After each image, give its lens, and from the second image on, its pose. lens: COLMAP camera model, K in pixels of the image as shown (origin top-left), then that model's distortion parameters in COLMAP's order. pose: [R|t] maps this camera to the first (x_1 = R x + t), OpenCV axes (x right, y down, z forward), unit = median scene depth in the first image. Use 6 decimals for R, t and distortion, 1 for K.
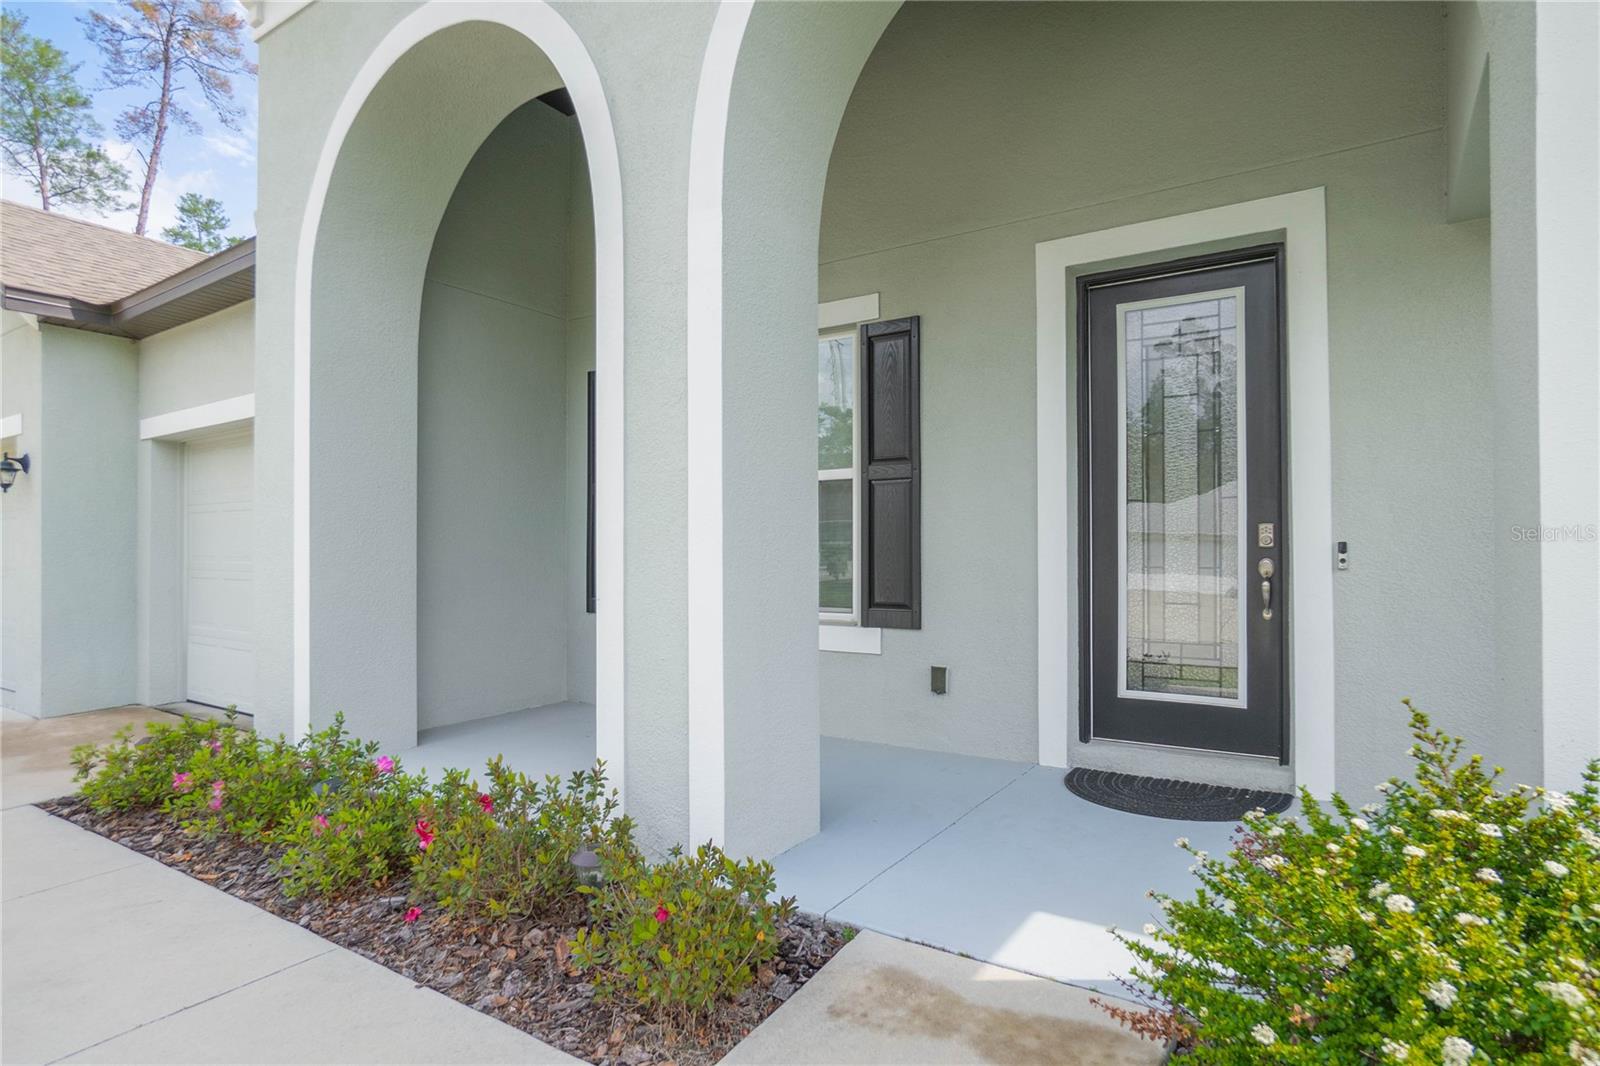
lens RADIAL K [[863.2, 0, 800.0], [0, 863.2, 533.0], [0, 0, 1]] dist [0.001346, 0.000932]
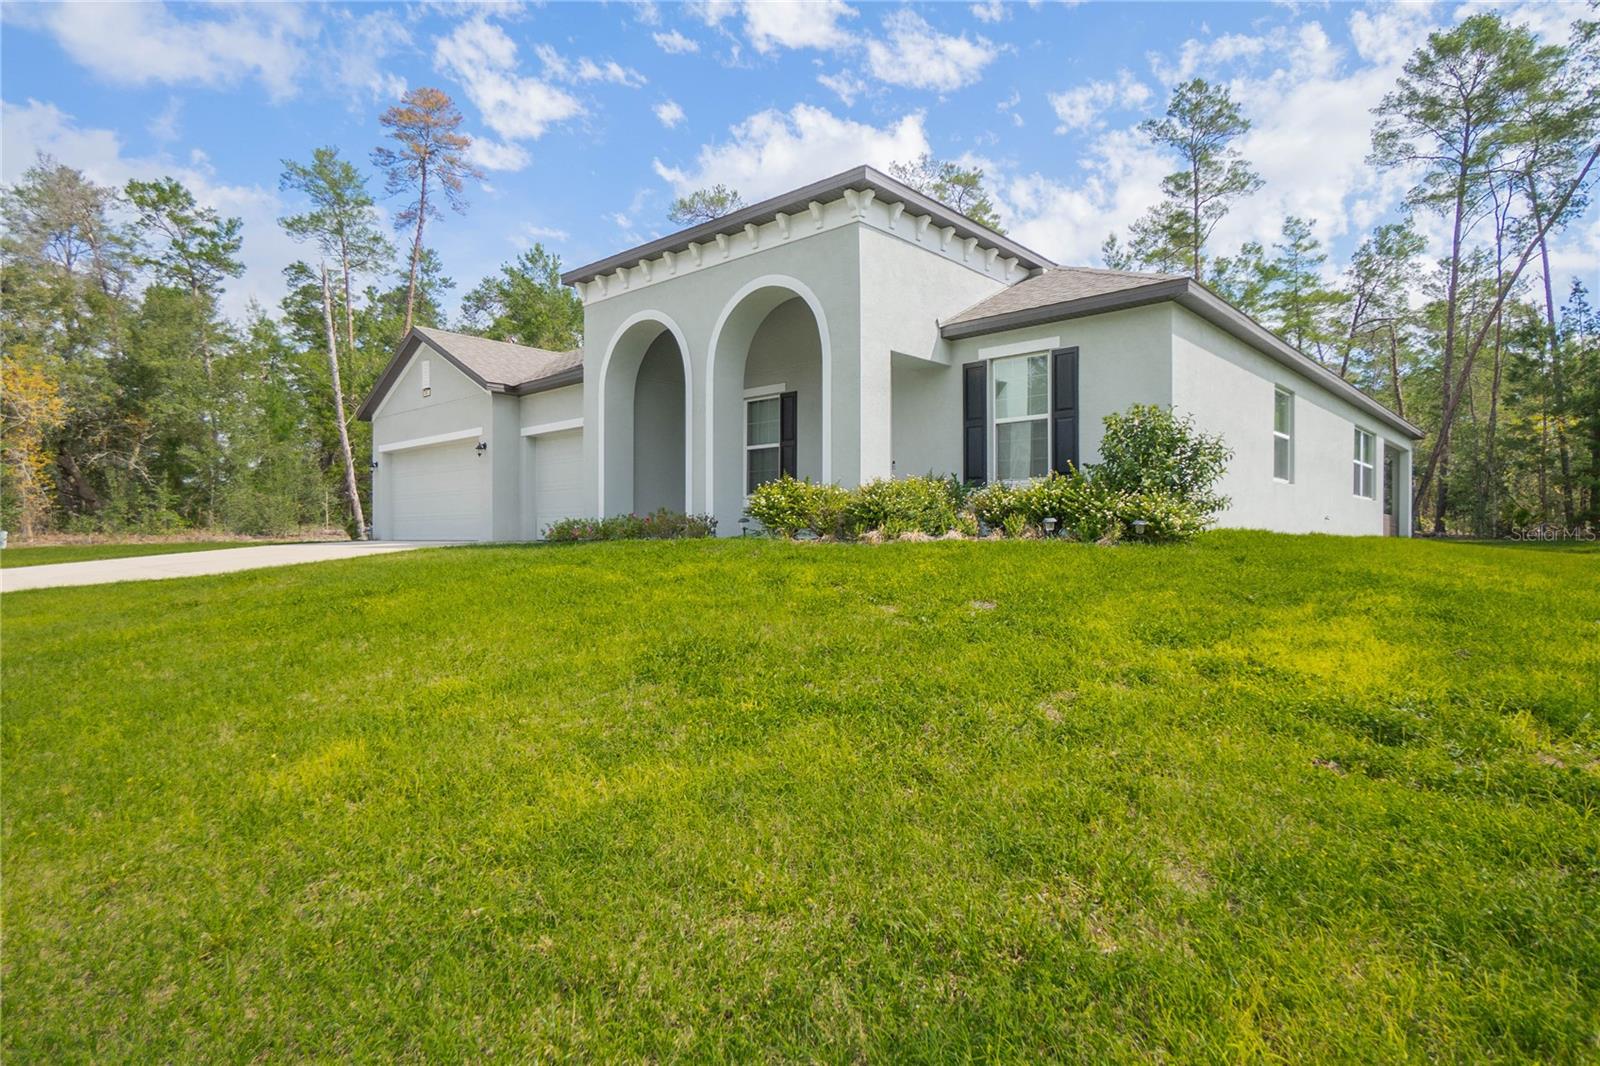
lens RADIAL K [[863.2, 0, 800.0], [0, 863.2, 533.0], [0, 0, 1]] dist [0.001346, 0.000932]
pose [[0.989281, 0.004232, -0.145960, 0.554153], [-0.001723, 0.999849, 0.017312, 0.170241], [0.146011, -0.016875, 0.989139, -1.821012]]
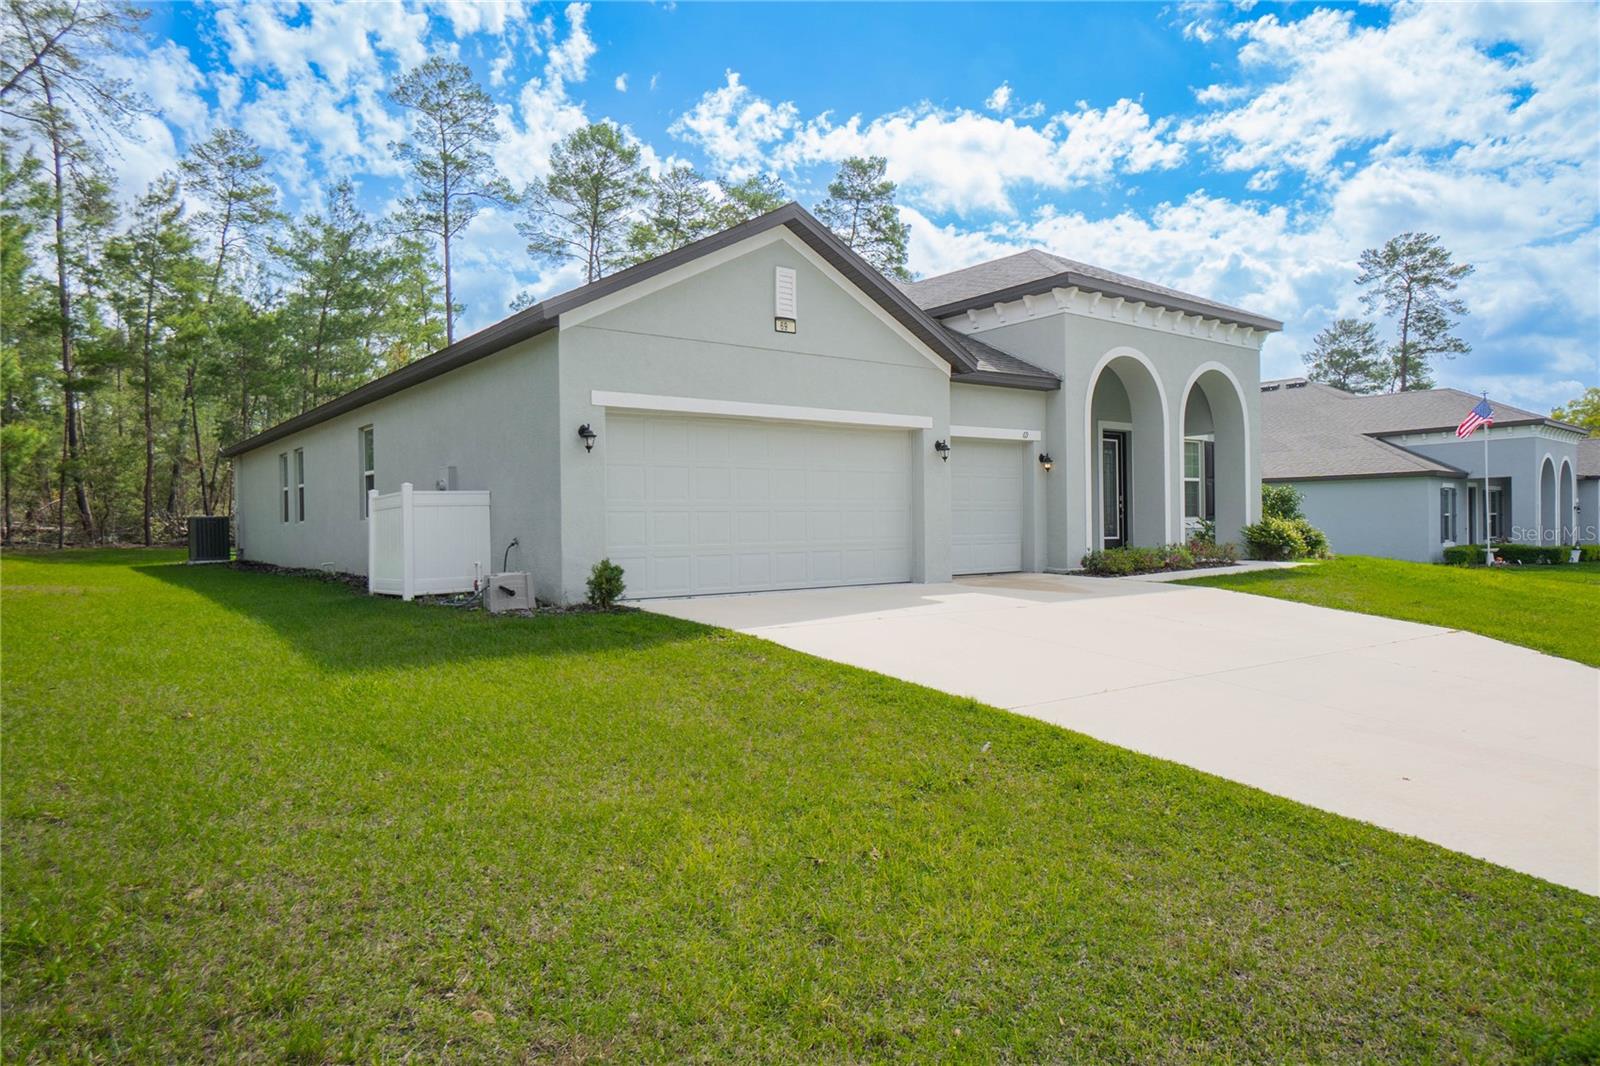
lens RADIAL K [[979.2, 0, 800.0], [0, 979.2, 533.0], [0, 0, 1]] dist [0.002749, 0.000538]
pose [[0.326202, -0.010245, 0.945245, -3.681676], [-0.008821, 0.999865, 0.013881, 0.097067], [-0.945259, -0.012866, 0.326067, 0.732824]]
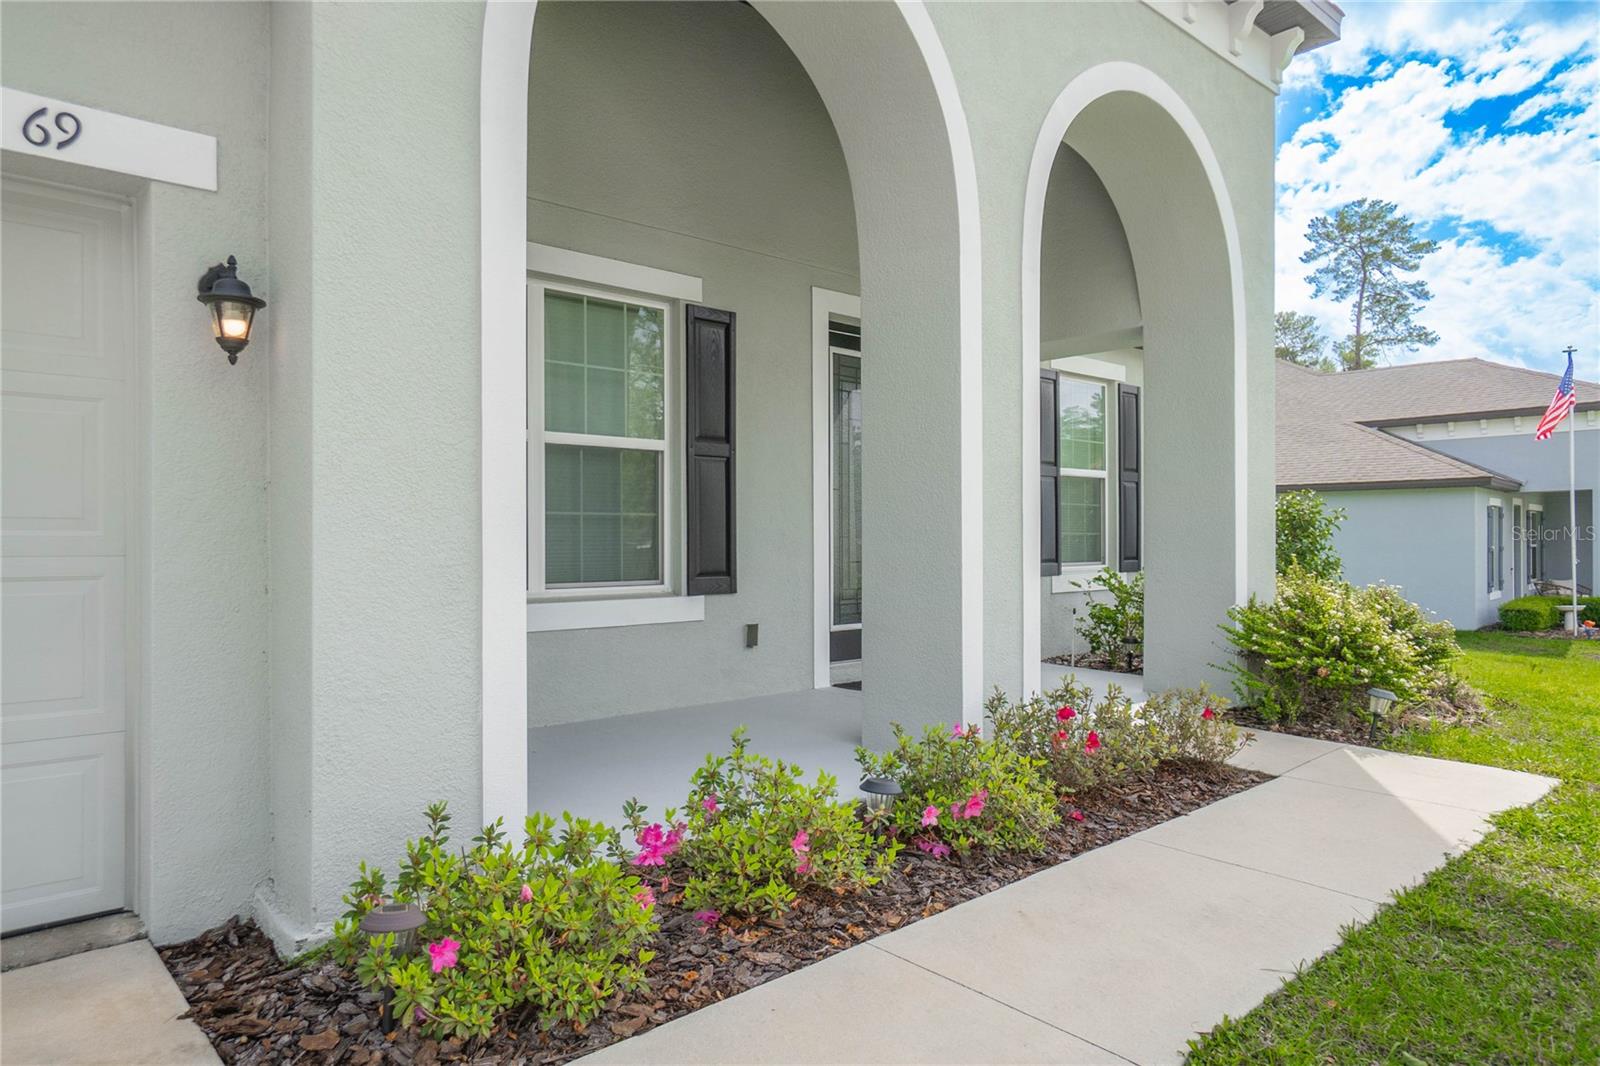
lens RADIAL K [[979.2, 0, 800.0], [0, 979.2, 533.0], [0, 0, 1]] dist [0.002749, 0.000538]
pose [[0.256176, 0.005729, 0.966613, -1.021028], [-0.020867, 0.999782, -0.000395, 0.030541], [-0.966405, -0.020069, 0.256239, 0.564826]]
